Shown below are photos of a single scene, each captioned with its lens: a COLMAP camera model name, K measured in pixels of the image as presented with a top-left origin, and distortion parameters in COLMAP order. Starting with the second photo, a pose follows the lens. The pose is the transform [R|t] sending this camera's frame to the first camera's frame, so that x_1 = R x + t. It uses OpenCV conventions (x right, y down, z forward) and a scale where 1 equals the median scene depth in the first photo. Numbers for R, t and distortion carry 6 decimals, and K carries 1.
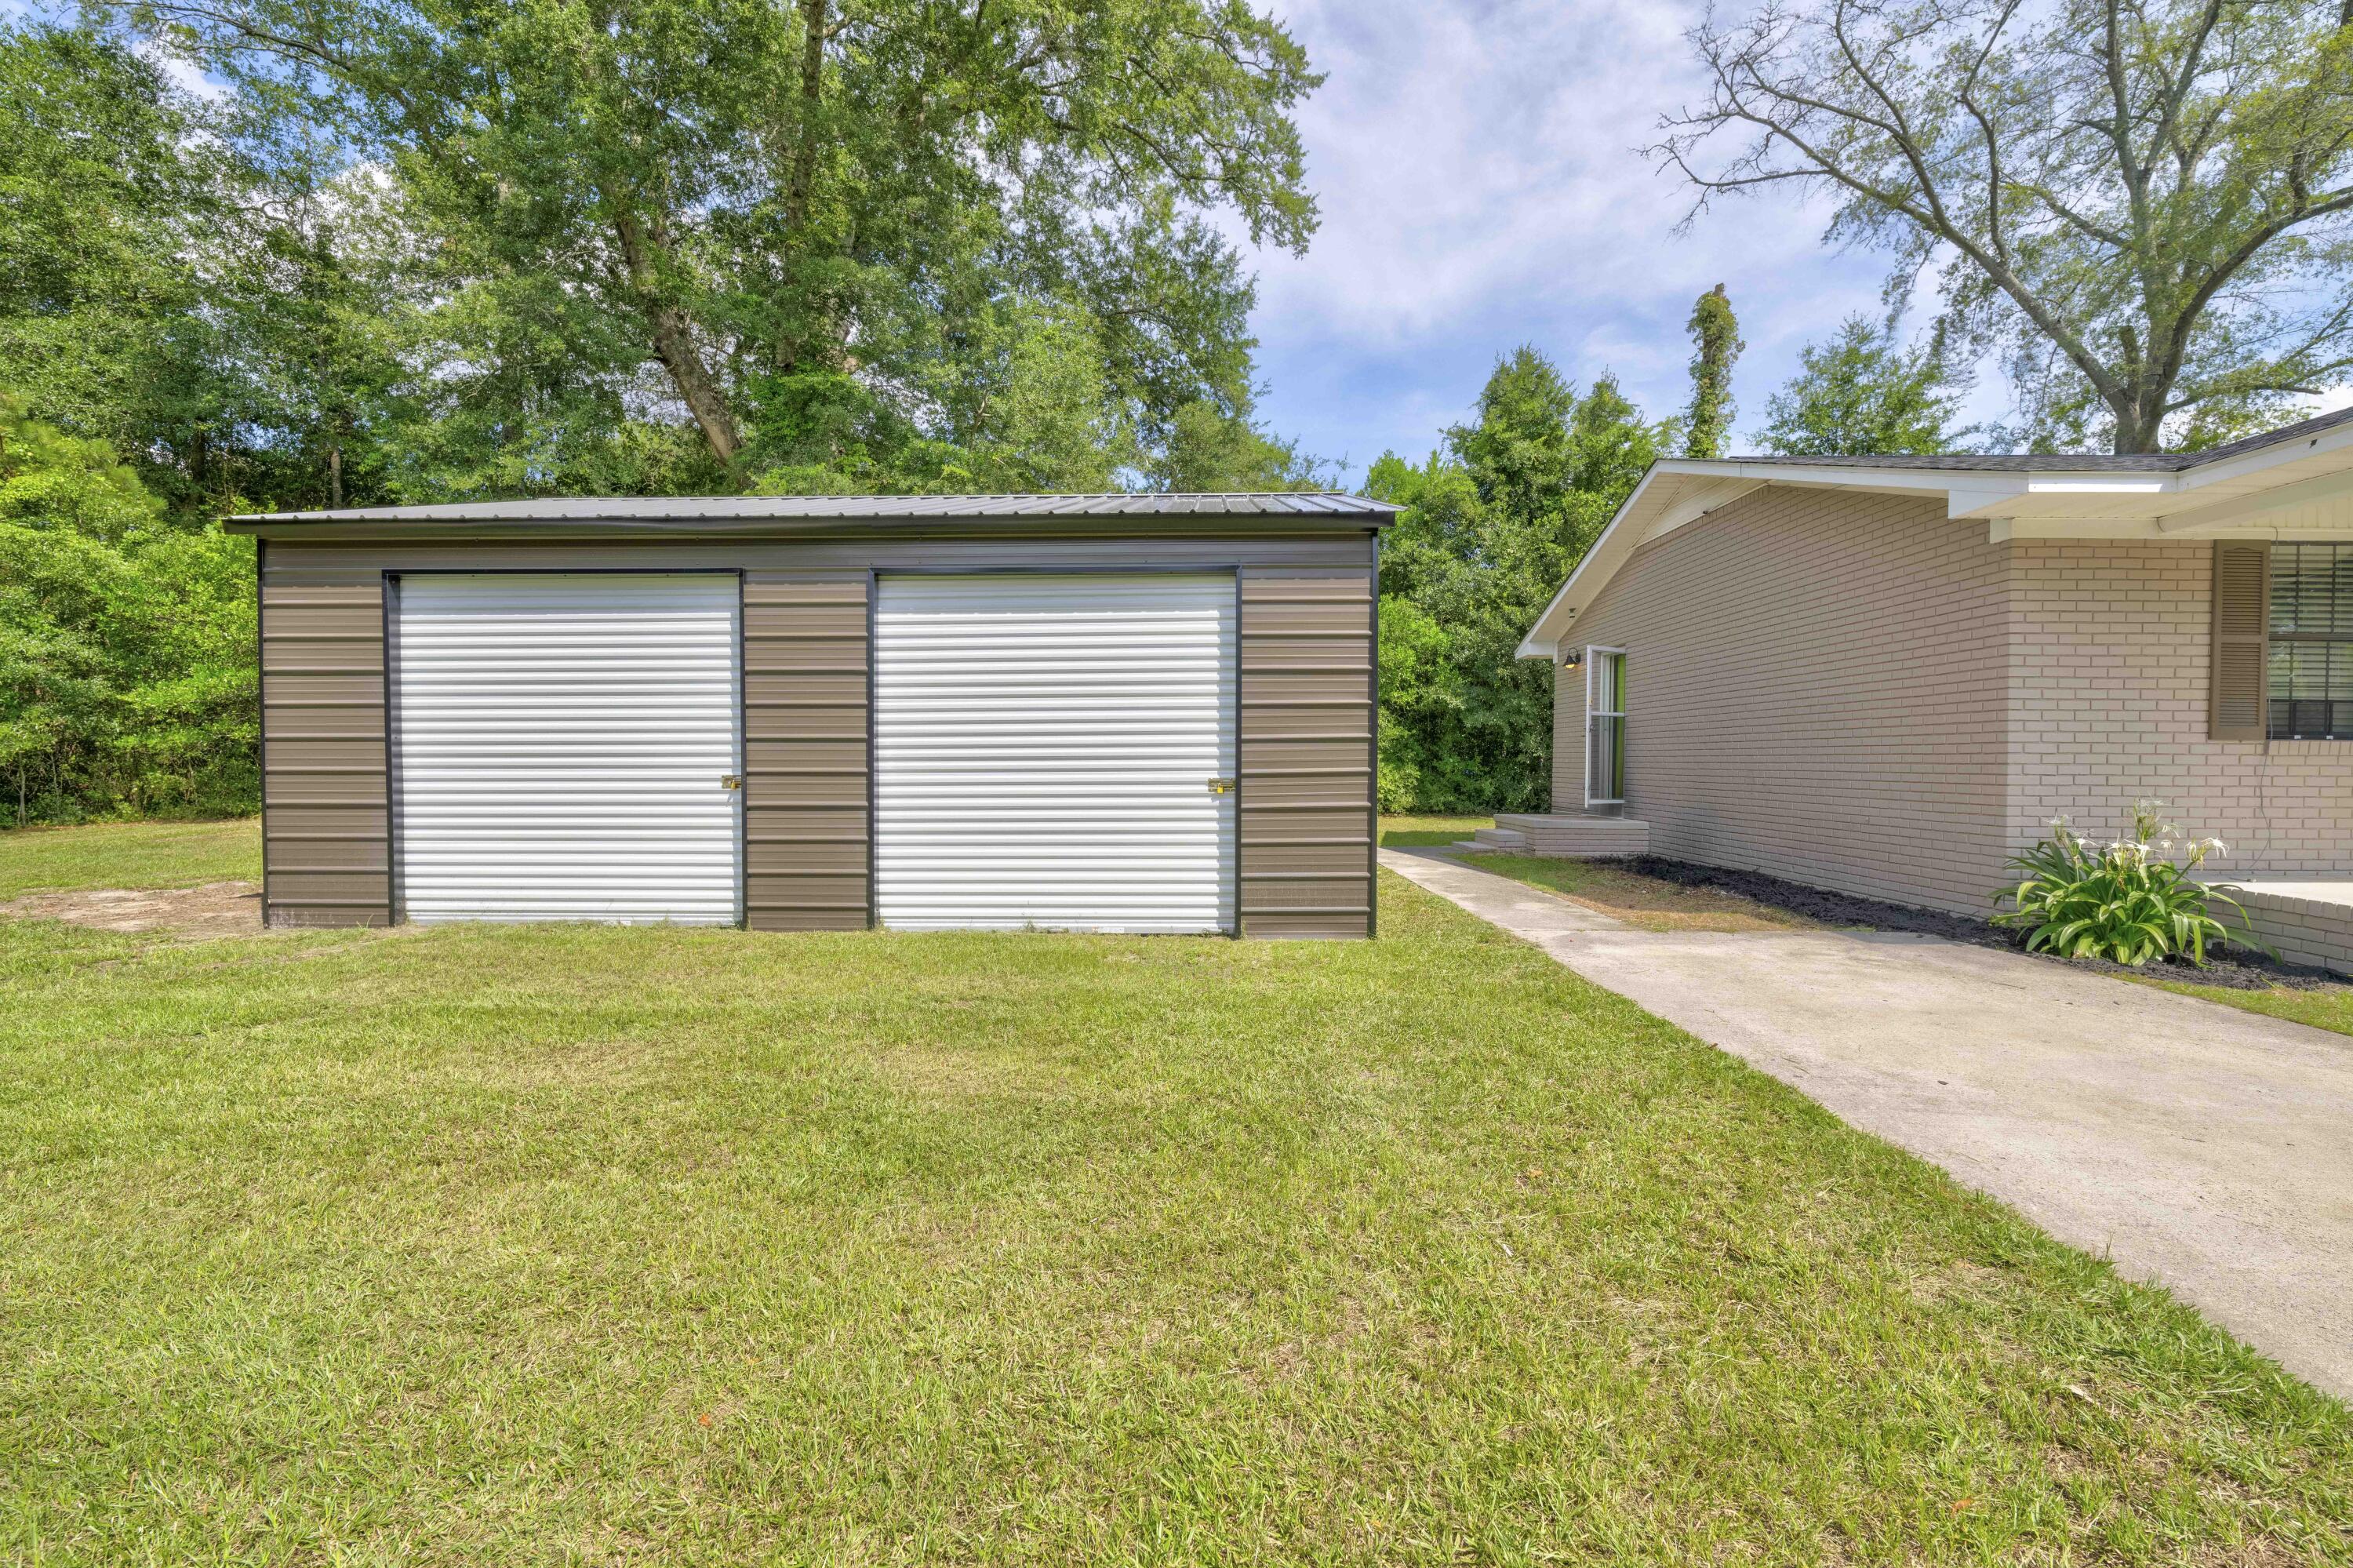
lens RADIAL K [[956.9, 0, 1179.1], [0, 956.9, 768.8], [0, 0, 1]] dist [0.000778, -0.000588]
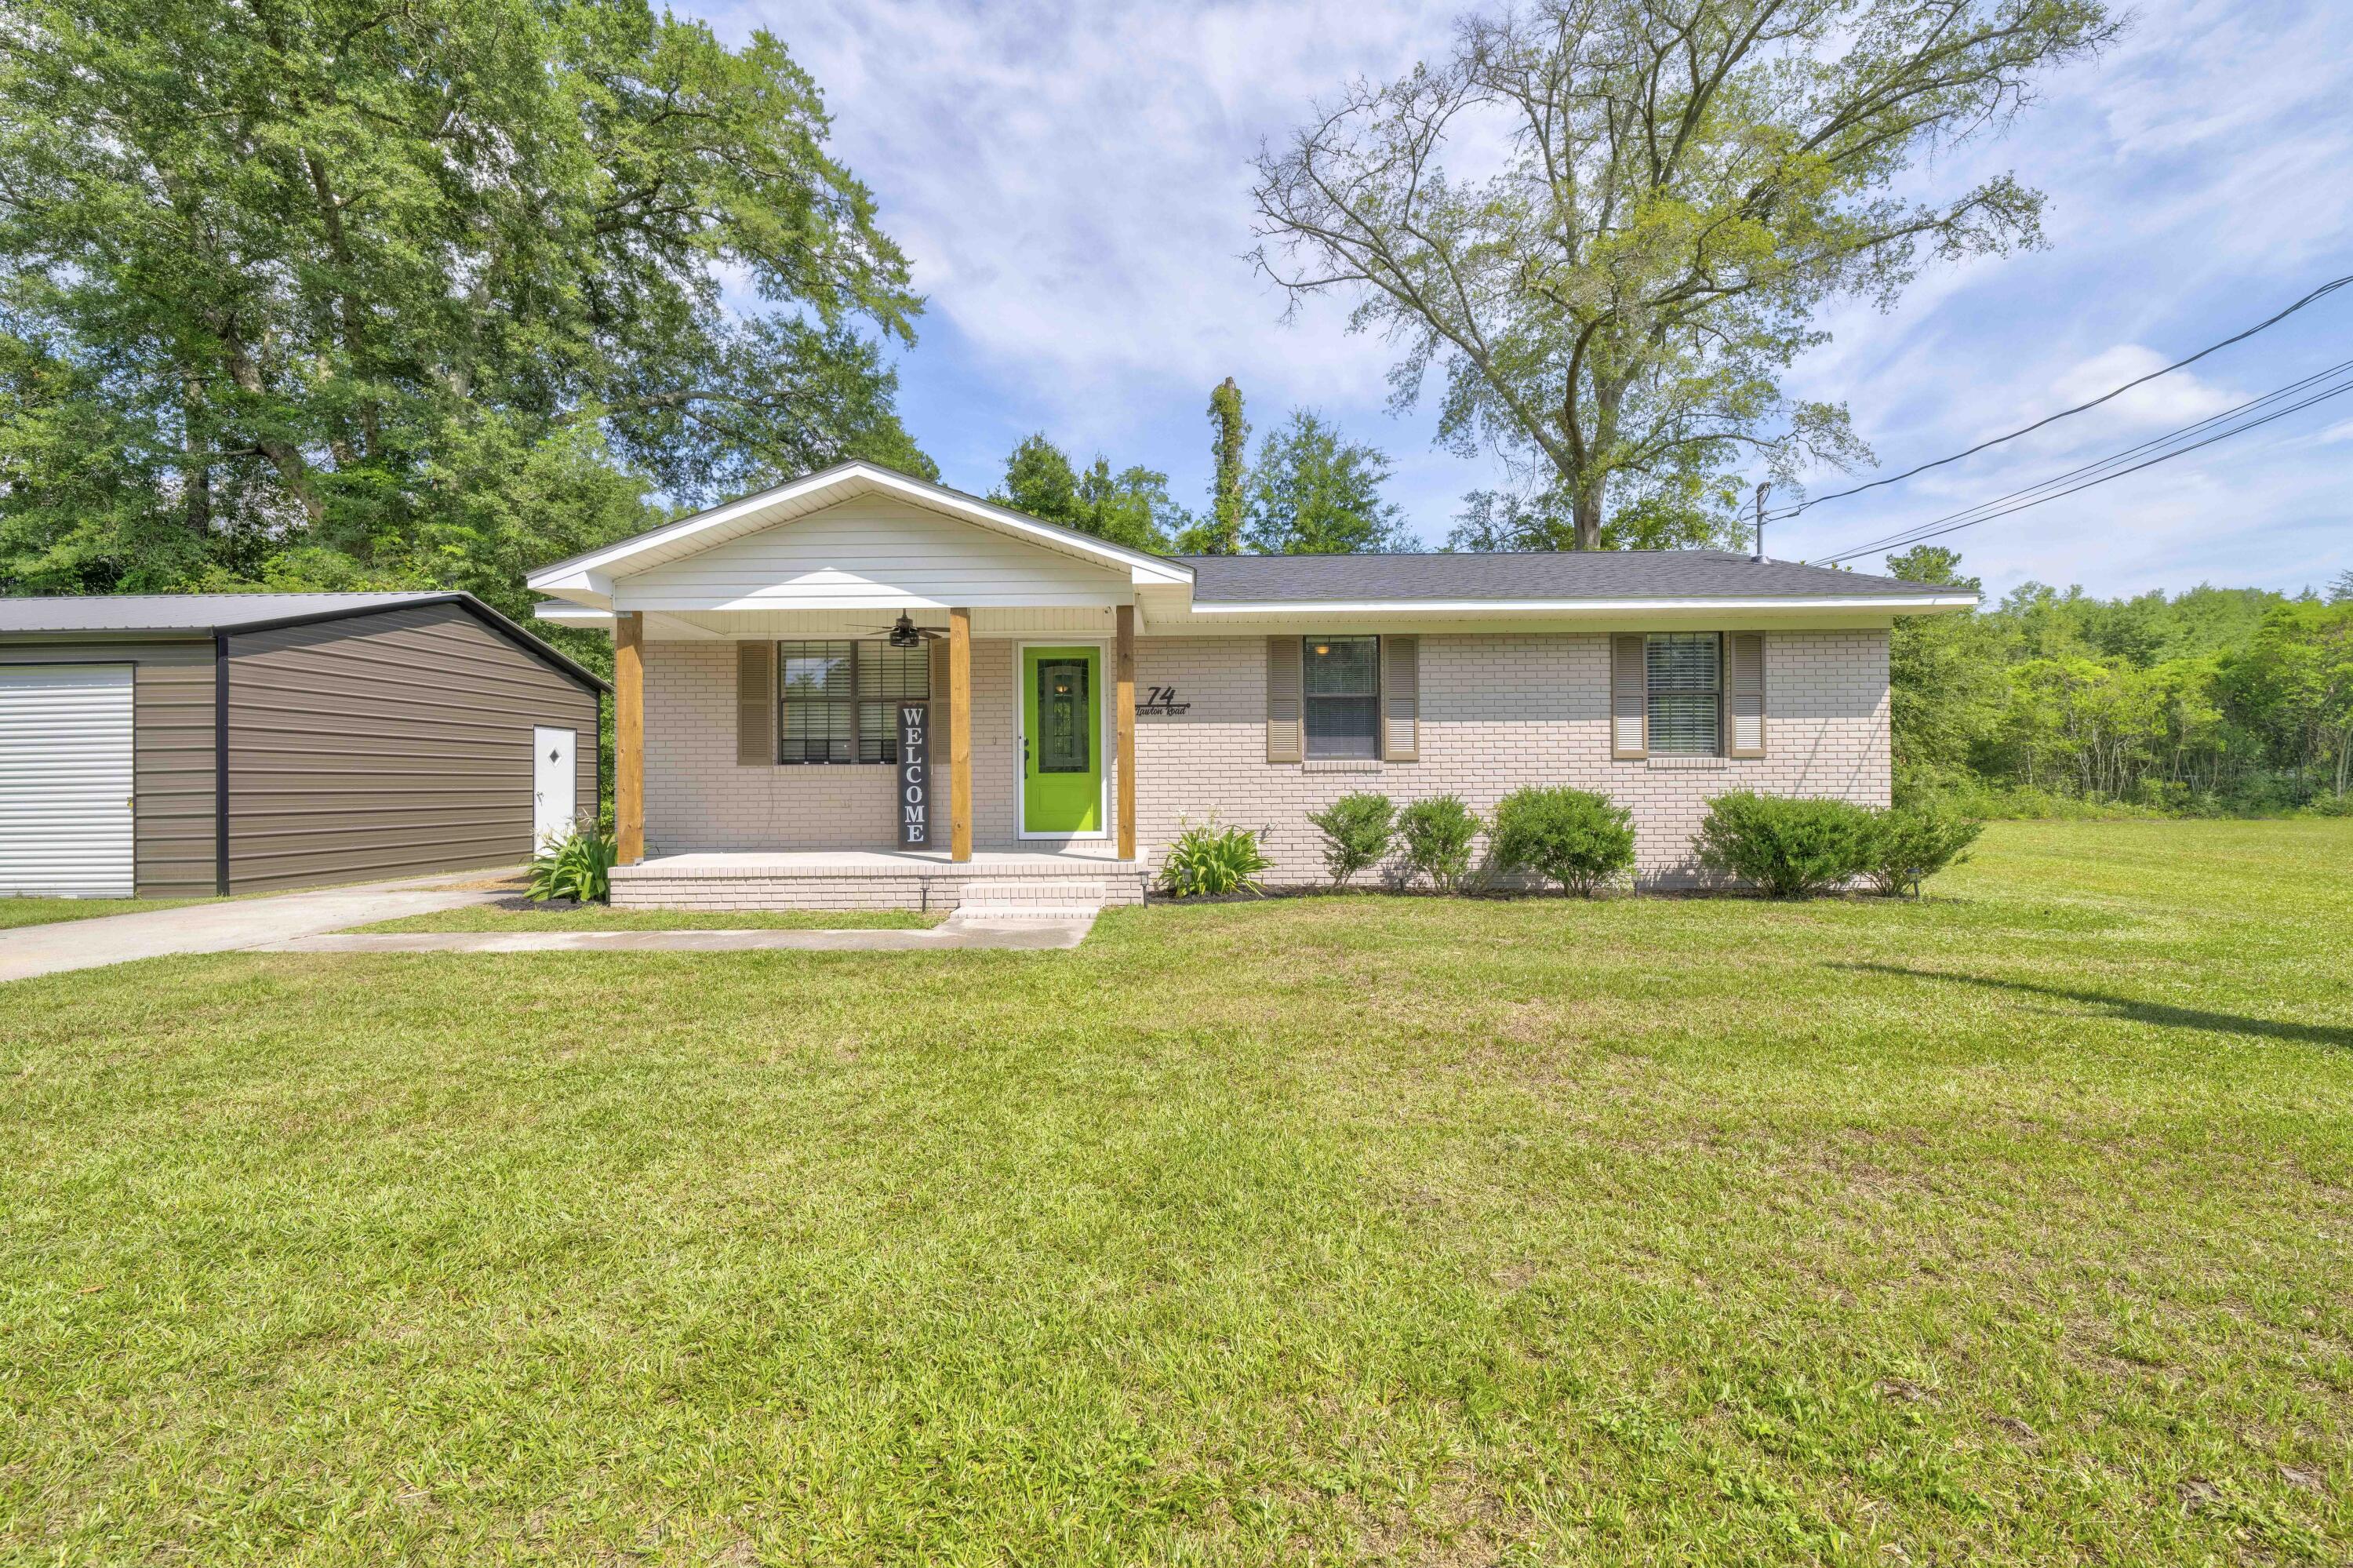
lens RADIAL K [[956.9, 0, 1179.1], [0, 956.9, 768.8], [0, 0, 1]] dist [0.000778, -0.000588]
pose [[0.999764, -0.010882, 0.018828, 1.645161], [0.011415, 0.999531, -0.028404, 0.027383], [-0.018510, 0.028612, 0.999419, -0.560752]]
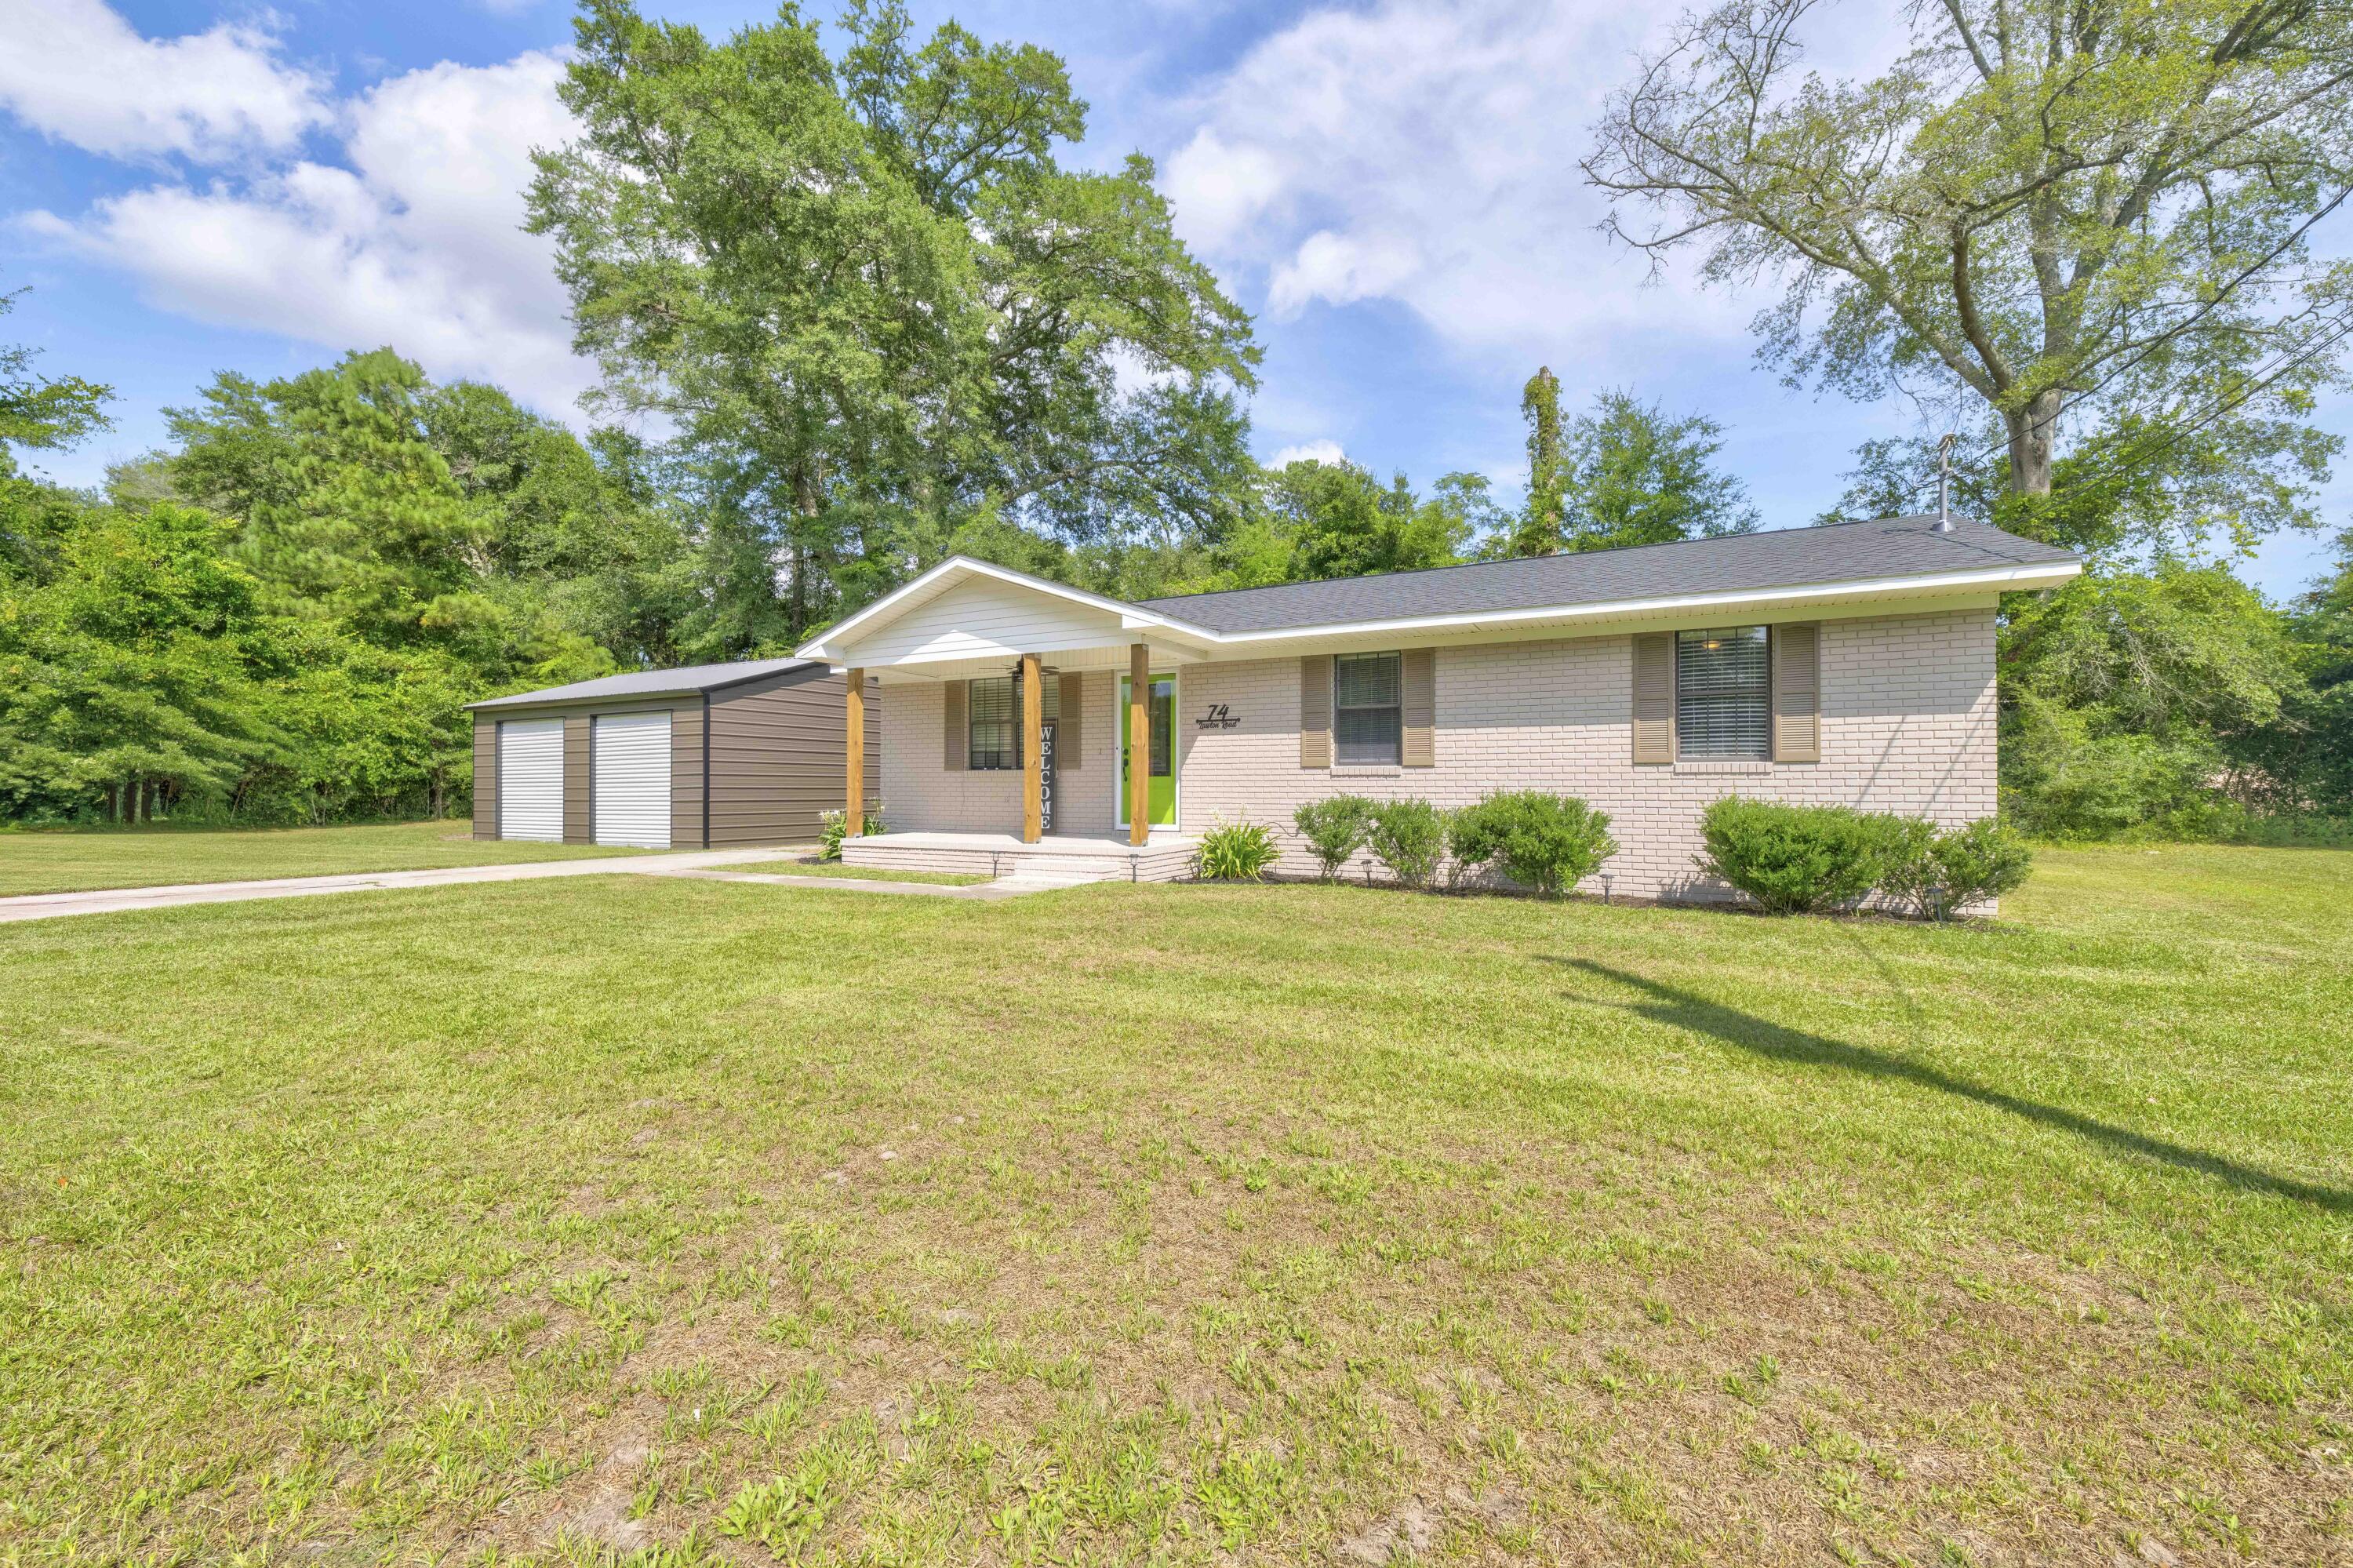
lens RADIAL K [[956.9, 0, 1179.1], [0, 956.9, 768.8], [0, 0, 1]] dist [0.000778, -0.000588]
pose [[0.892702, -0.012496, -0.450474, 2.371946], [-0.002613, 0.999455, -0.032903, 0.034618], [0.450640, 0.030549, 0.892183, -0.684018]]
